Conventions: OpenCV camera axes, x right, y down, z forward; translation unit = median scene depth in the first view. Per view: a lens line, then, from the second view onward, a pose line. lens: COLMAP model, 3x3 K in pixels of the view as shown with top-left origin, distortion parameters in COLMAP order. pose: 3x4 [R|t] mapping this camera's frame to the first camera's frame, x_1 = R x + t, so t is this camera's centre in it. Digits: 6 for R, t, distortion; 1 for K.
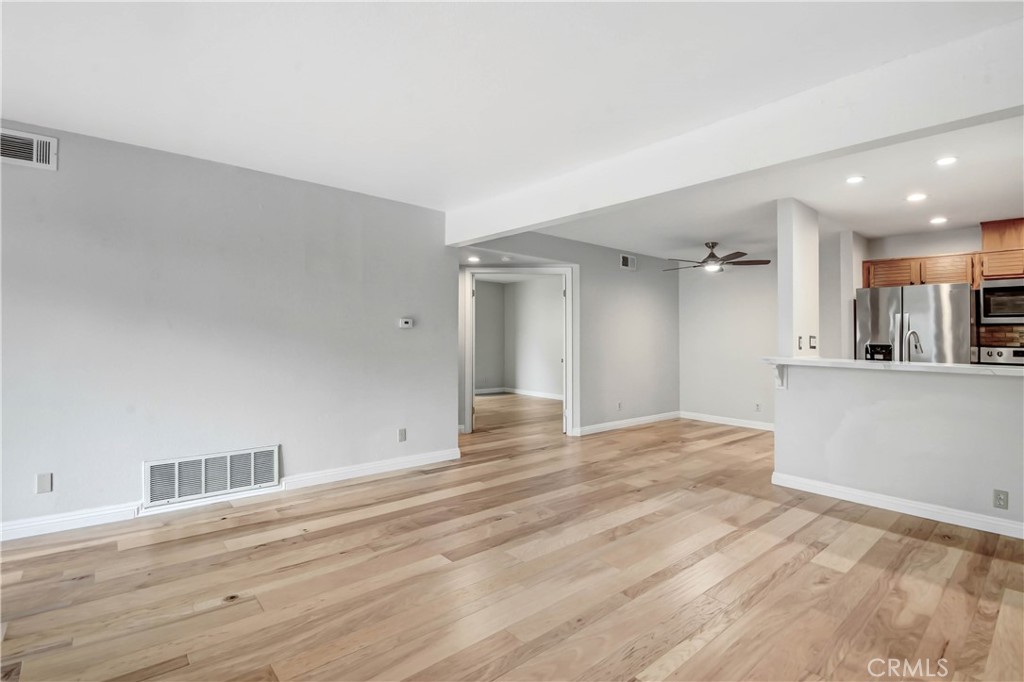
lens RADIAL K [[482.2, 0, 503.7], [0, 482.2, 325.8], [0, 0, 1]] dist [0.018937, -0.029198]
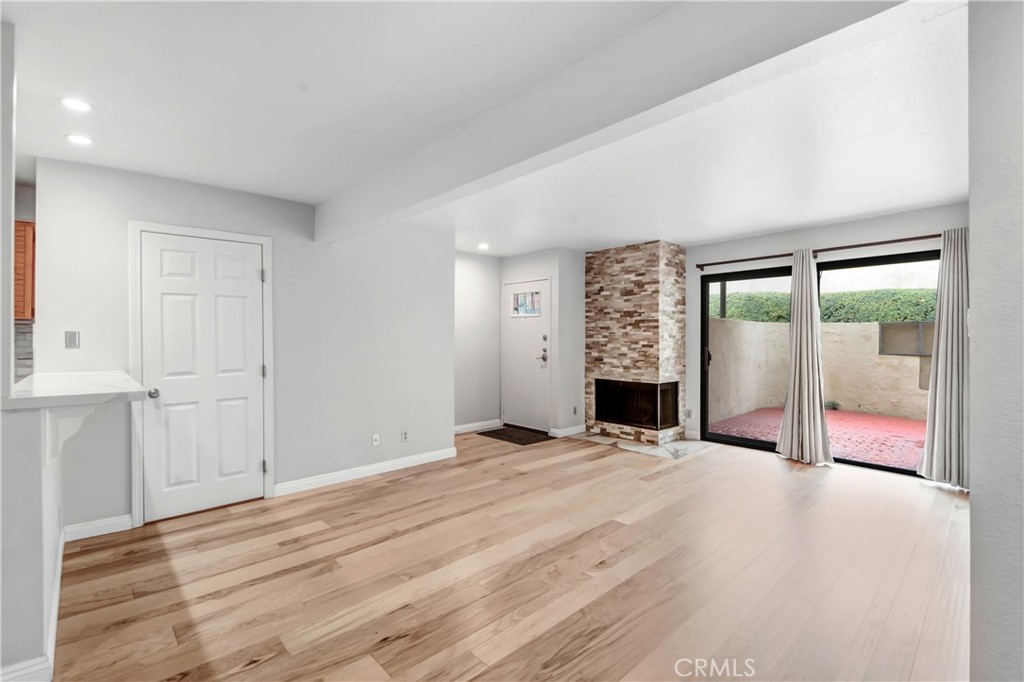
lens RADIAL K [[453.3, 0, 502.3], [0, 453.3, 336.0], [0, 0, 1]] dist [0.013469, -0.017859]
pose [[-0.999056, -0.009421, -0.042400, 0.139069], [-0.008181, 0.999536, -0.029326, 0.016319], [0.042657, -0.028951, -0.998670, 1.221735]]
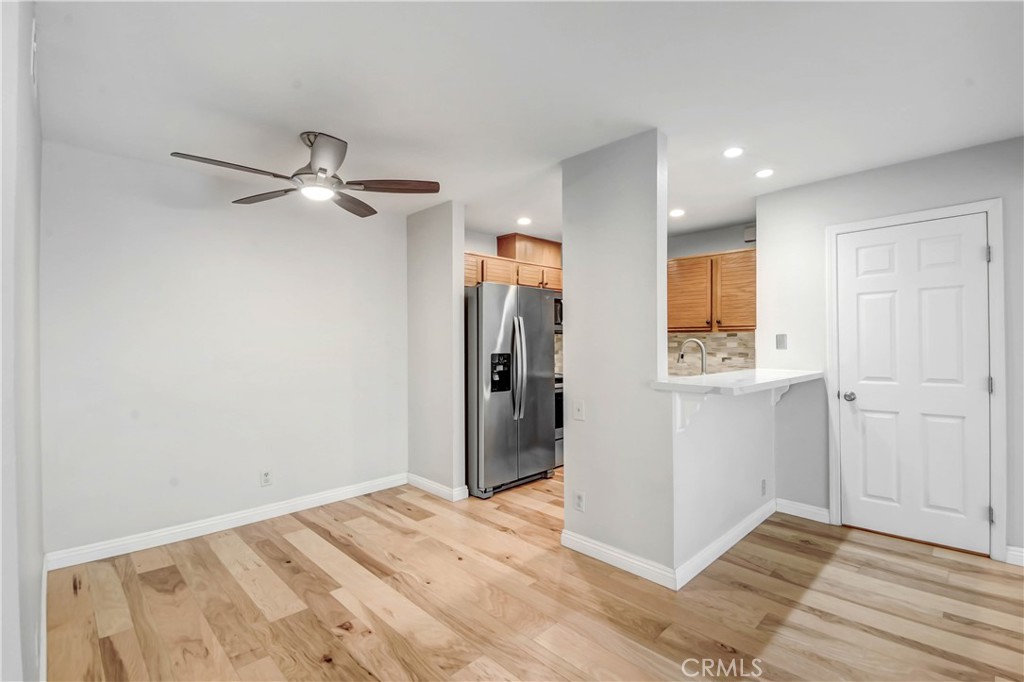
lens RADIAL K [[467.2, 0, 518.2], [0, 467.2, 338.7], [0, 0, 1]] dist [0.019238, -0.023081]
pose [[-0.089287, -0.005740, 0.995989, -0.010540], [-0.022819, 0.999733, 0.003716, 0.010479], [-0.995745, -0.022395, -0.089394, 1.072488]]
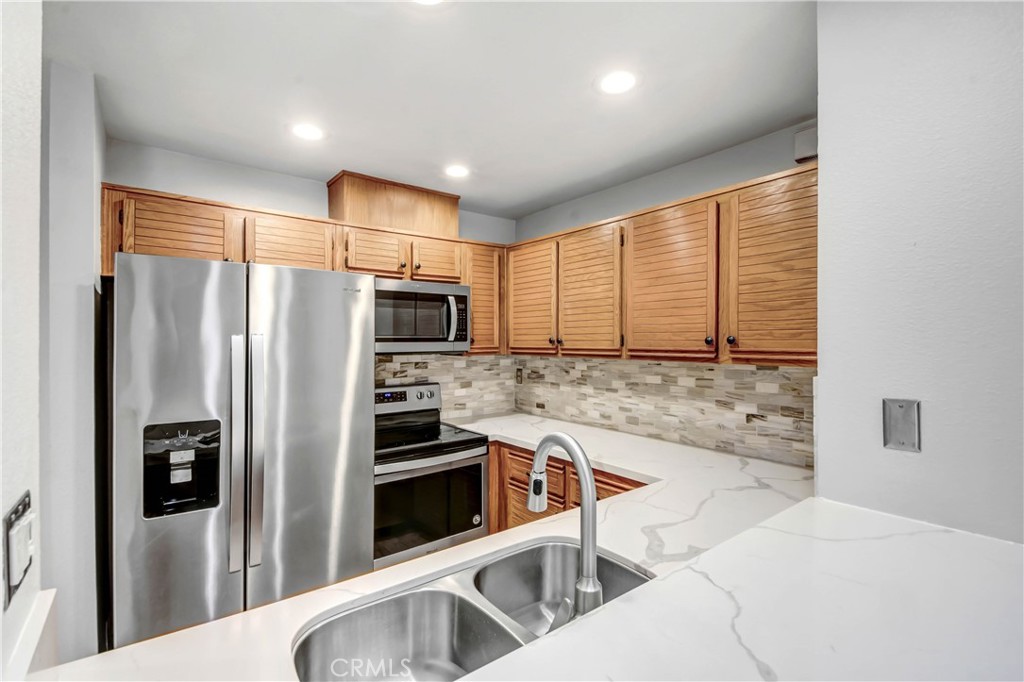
lens RADIAL K [[467.2, 0, 518.2], [0, 467.2, 338.7], [0, 0, 1]] dist [0.019238, -0.023081]
pose [[0.030113, -0.010675, 0.999489, 0.459093], [-0.020855, 0.999719, 0.011306, -0.031228], [-0.999329, -0.021185, 0.029882, 0.771007]]
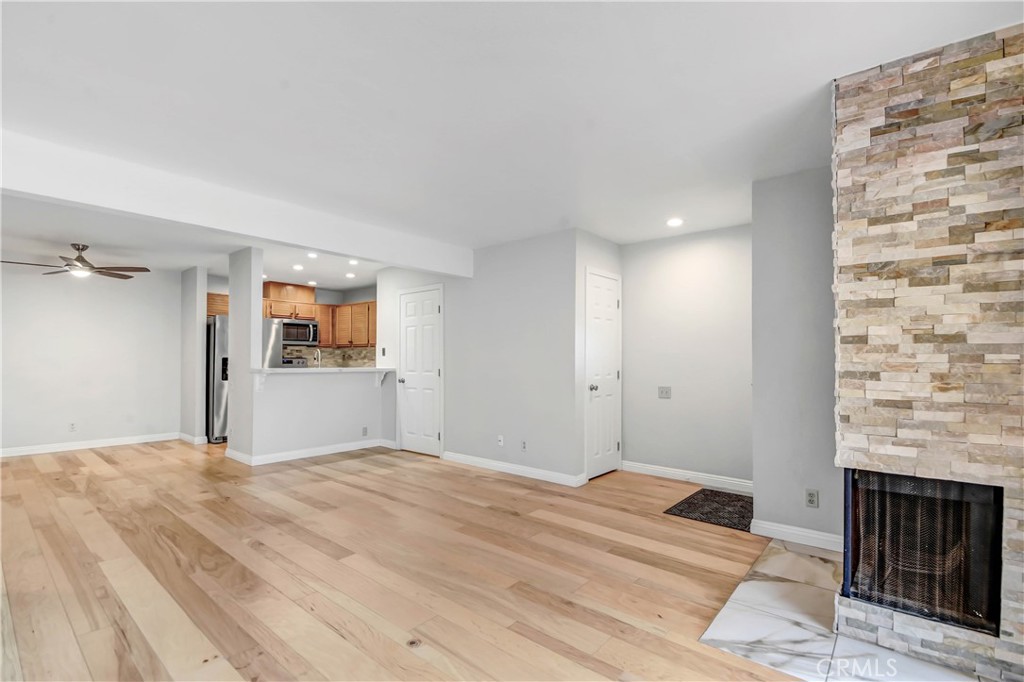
lens RADIAL K [[465.9, 0, 515.4], [0, 465.9, 355.1], [0, 0, 1]] dist [0.032259, -0.033262]
pose [[-0.178247, -0.006764, 0.983962, -0.688169], [-0.032206, 0.999481, 0.001036, 0.004136], [-0.983459, -0.031505, -0.178373, 0.460125]]
